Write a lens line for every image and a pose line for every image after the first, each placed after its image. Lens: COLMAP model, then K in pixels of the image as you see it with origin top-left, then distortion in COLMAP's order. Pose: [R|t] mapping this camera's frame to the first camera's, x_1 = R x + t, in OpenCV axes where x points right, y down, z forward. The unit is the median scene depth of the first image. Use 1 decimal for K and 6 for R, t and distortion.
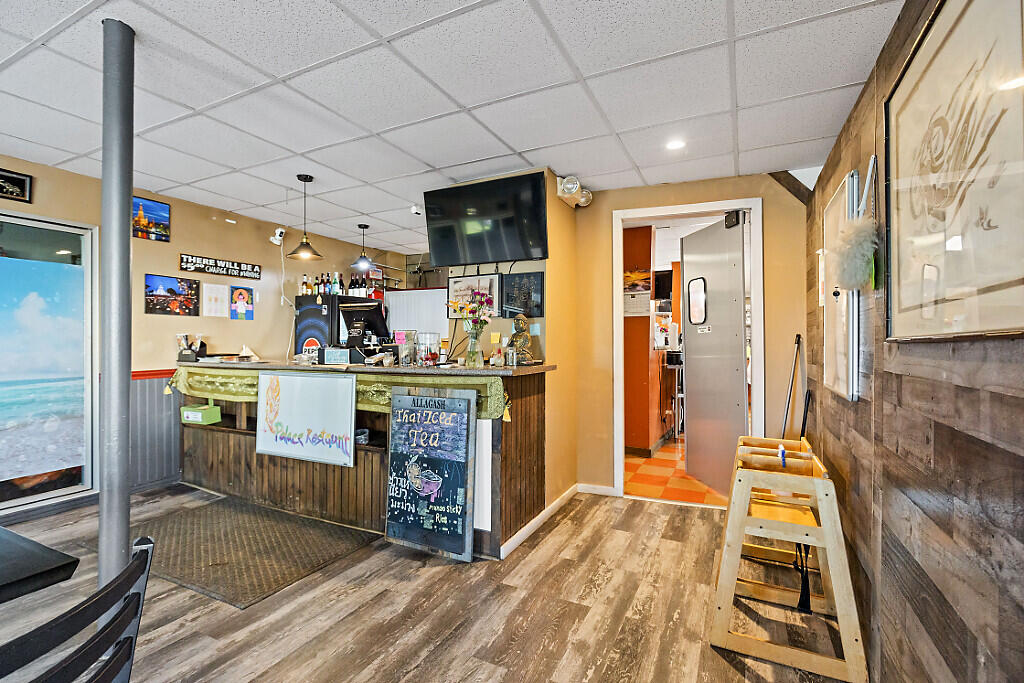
lens RADIAL K [[462.9, 0, 510.1], [0, 462.9, 352.1], [0, 0, 1]] dist [-0.001266, -0.000561]
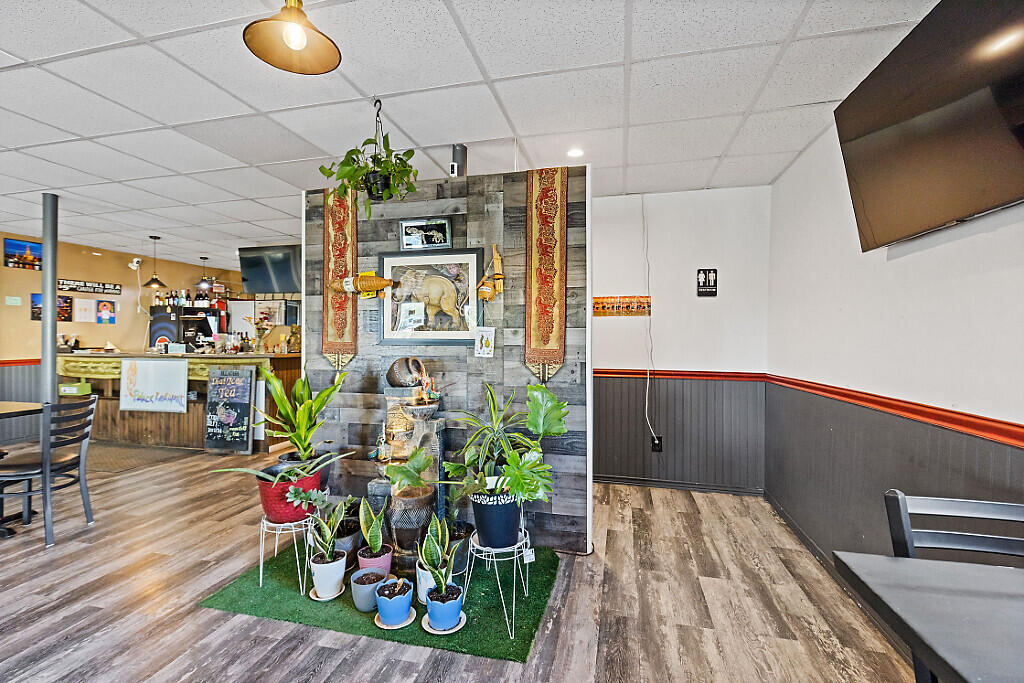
lens RADIAL K [[462.9, 0, 510.1], [0, 462.9, 352.1], [0, 0, 1]] dist [-0.001266, -0.000561]
pose [[0.976881, -0.002644, 0.213766, 0.392380], [0.001714, 0.999988, 0.004536, 0.015090], [-0.213775, -0.004065, 0.976874, -0.779111]]
